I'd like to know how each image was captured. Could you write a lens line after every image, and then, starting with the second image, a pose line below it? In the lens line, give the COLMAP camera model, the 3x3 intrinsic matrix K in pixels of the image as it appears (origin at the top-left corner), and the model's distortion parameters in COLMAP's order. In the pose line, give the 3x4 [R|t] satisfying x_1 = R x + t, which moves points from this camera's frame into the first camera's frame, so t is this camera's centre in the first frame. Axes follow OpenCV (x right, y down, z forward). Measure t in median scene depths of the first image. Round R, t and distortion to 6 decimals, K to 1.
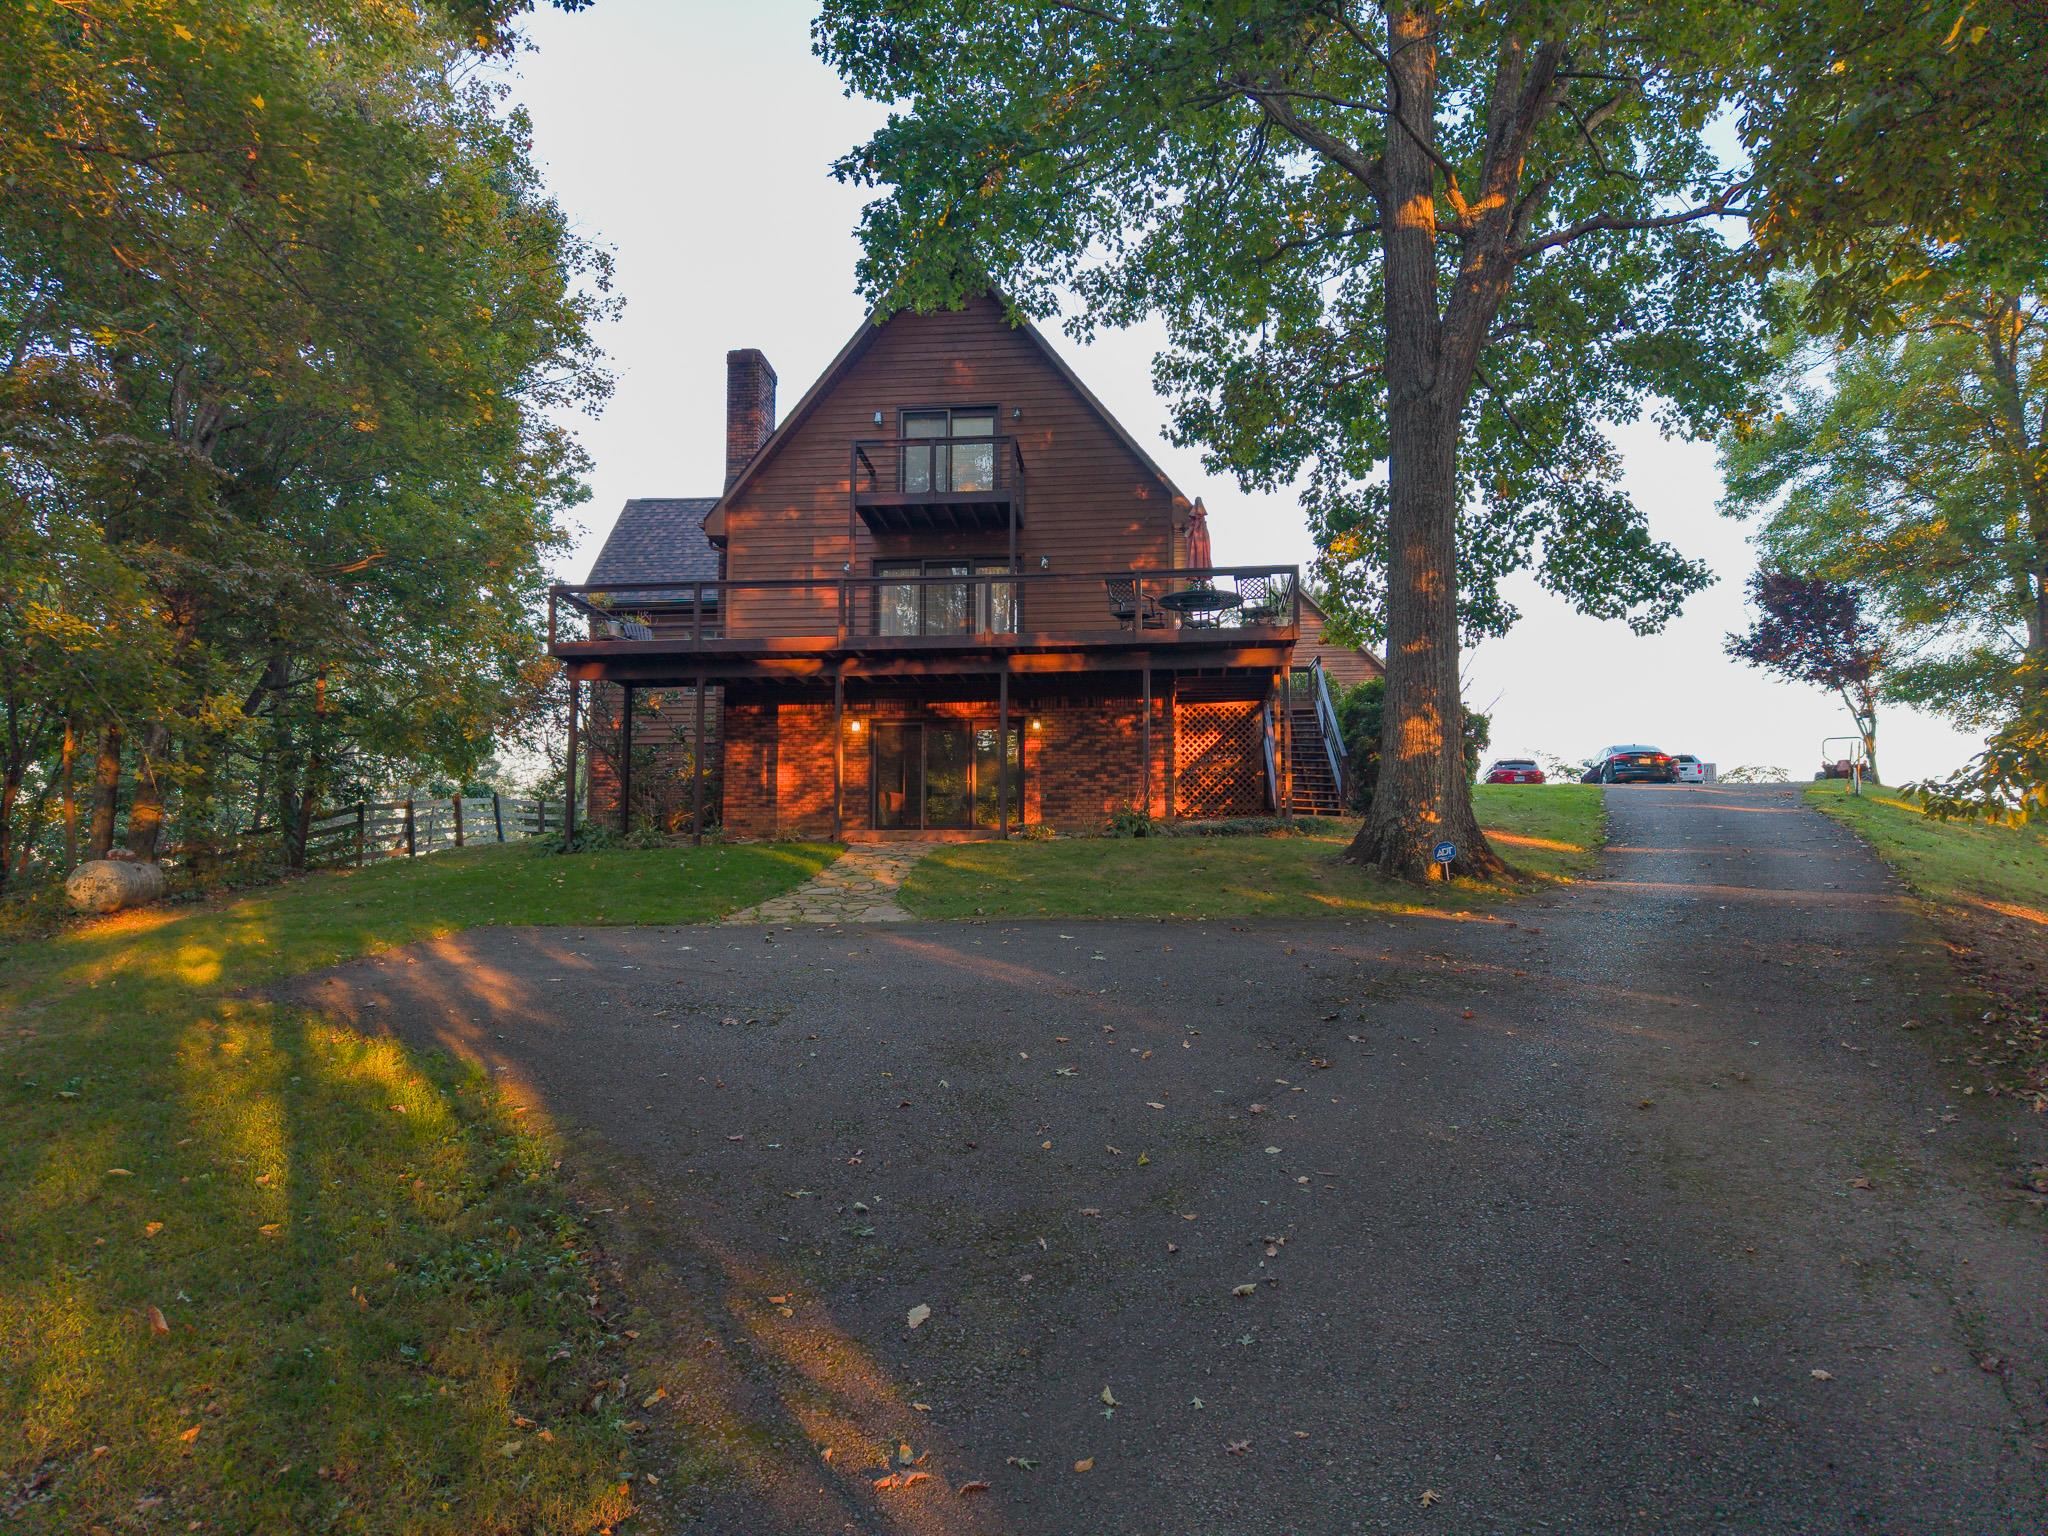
lens RADIAL K [[1378.8, 0, 1035.8], [0, 1378.8, 779.8], [0, 0, 1]] dist [0.034629, -0.037591]
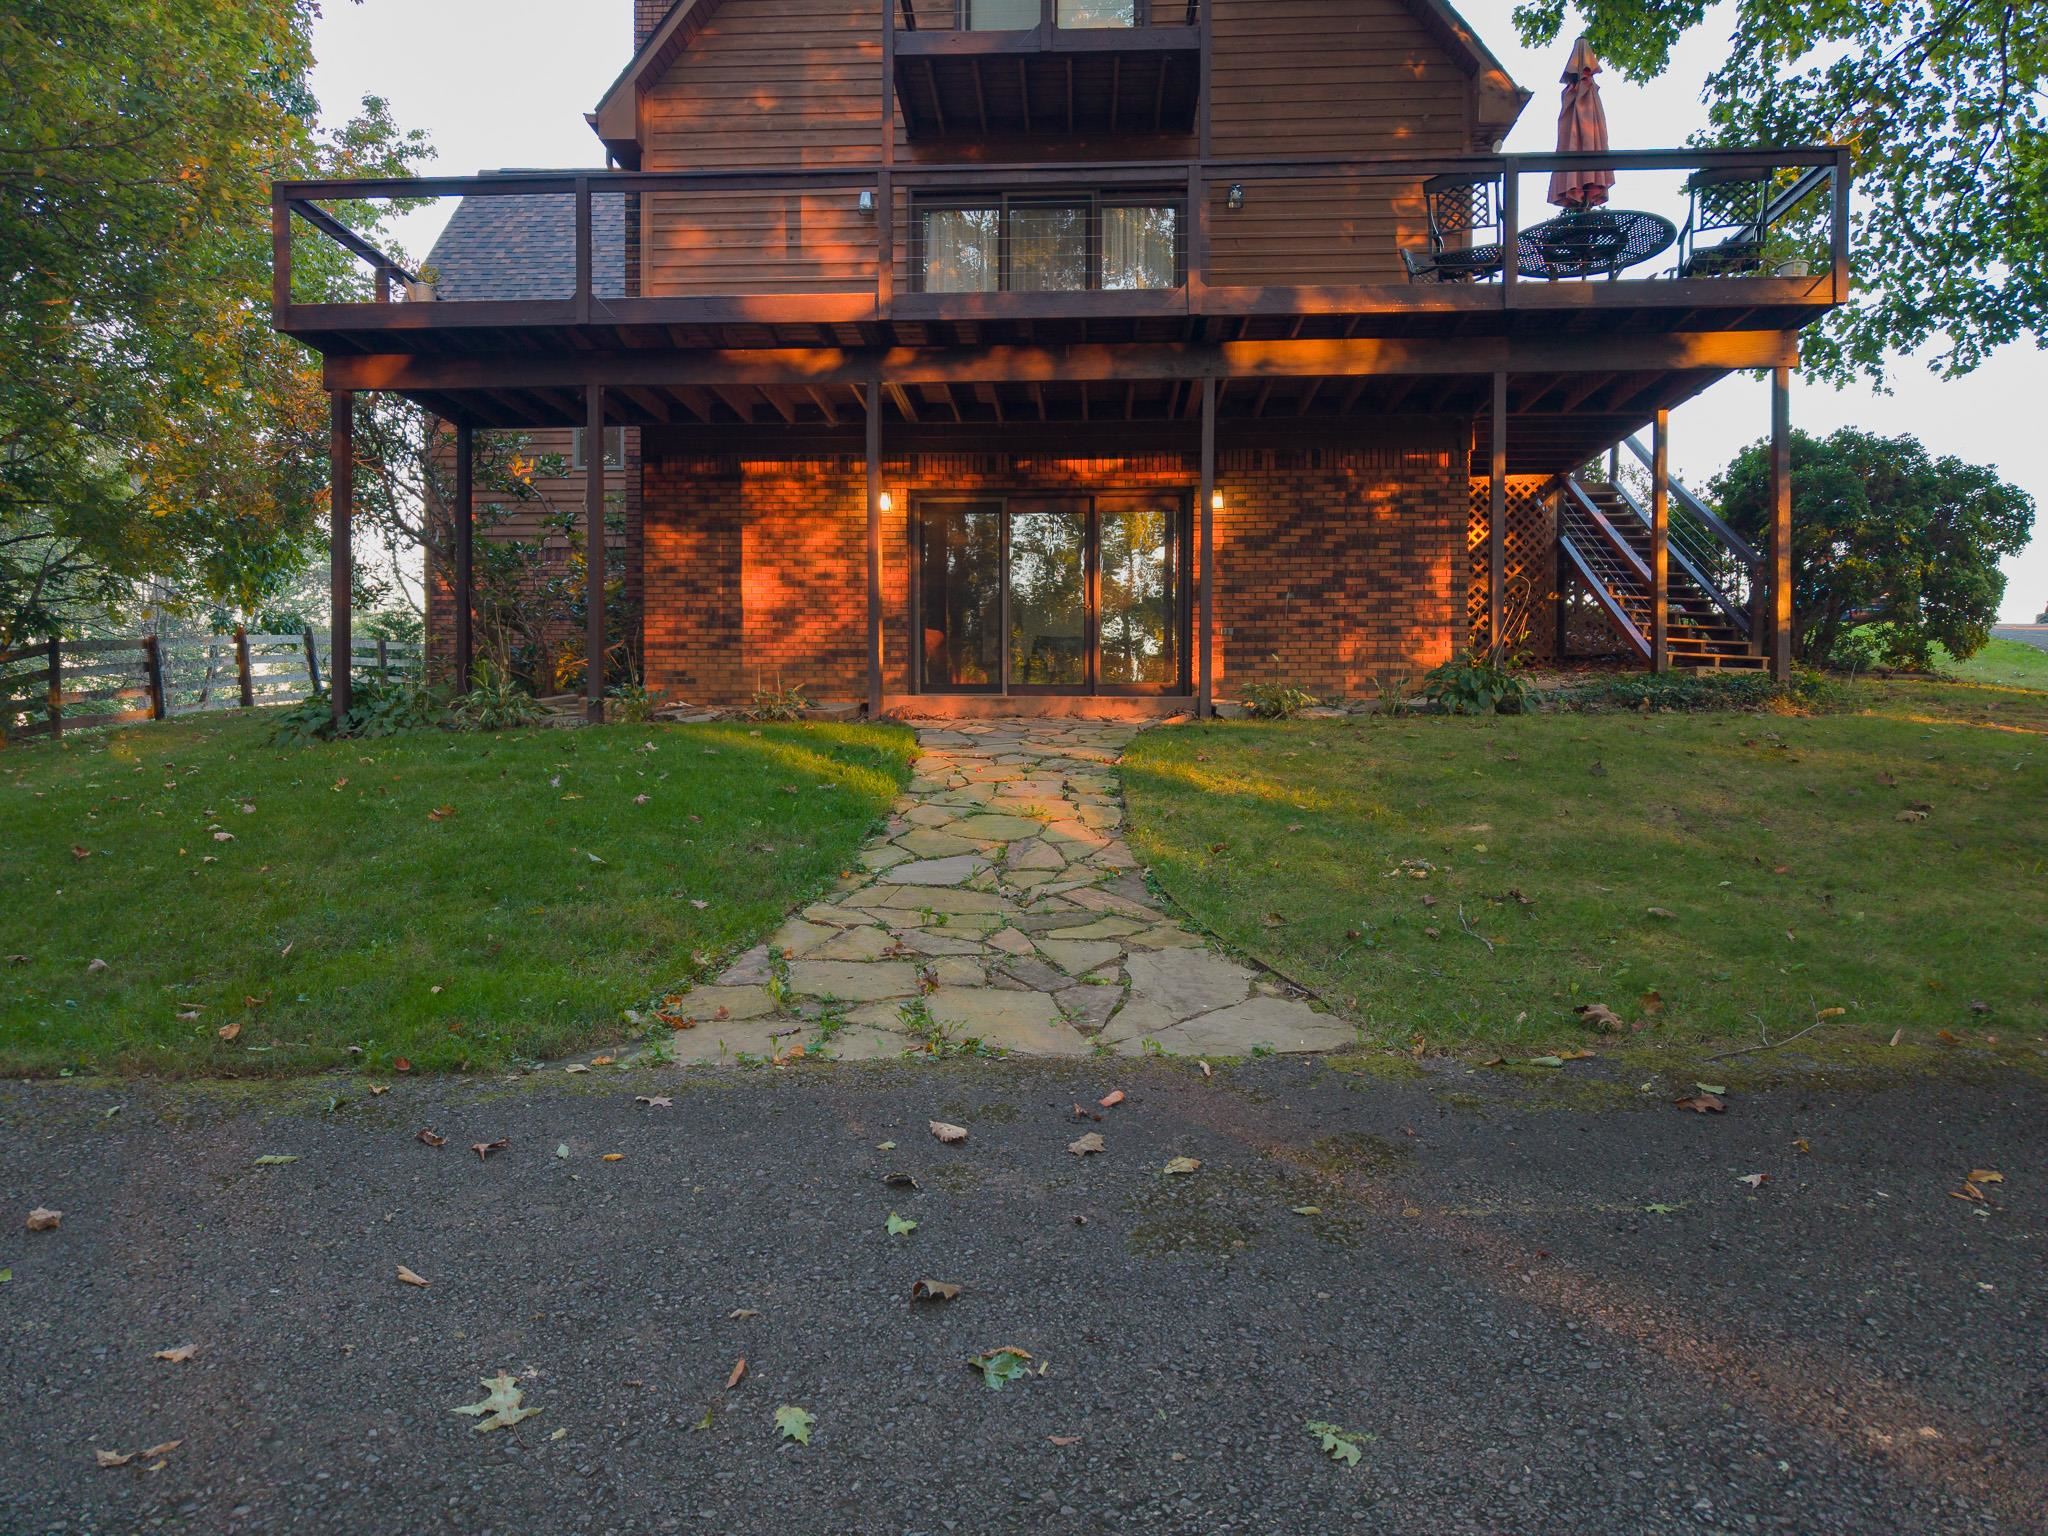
lens RADIAL K [[1378.8, 0, 1007.7], [0, 1378.8, 761.7], [0, 0, 1]] dist [0.034629, -0.037591]
pose [[0.999148, 0.001799, 0.041232, -0.105586], [-0.005786, 0.995288, 0.096788, 0.010778], [-0.040864, -0.096944, 0.994451, 0.448322]]
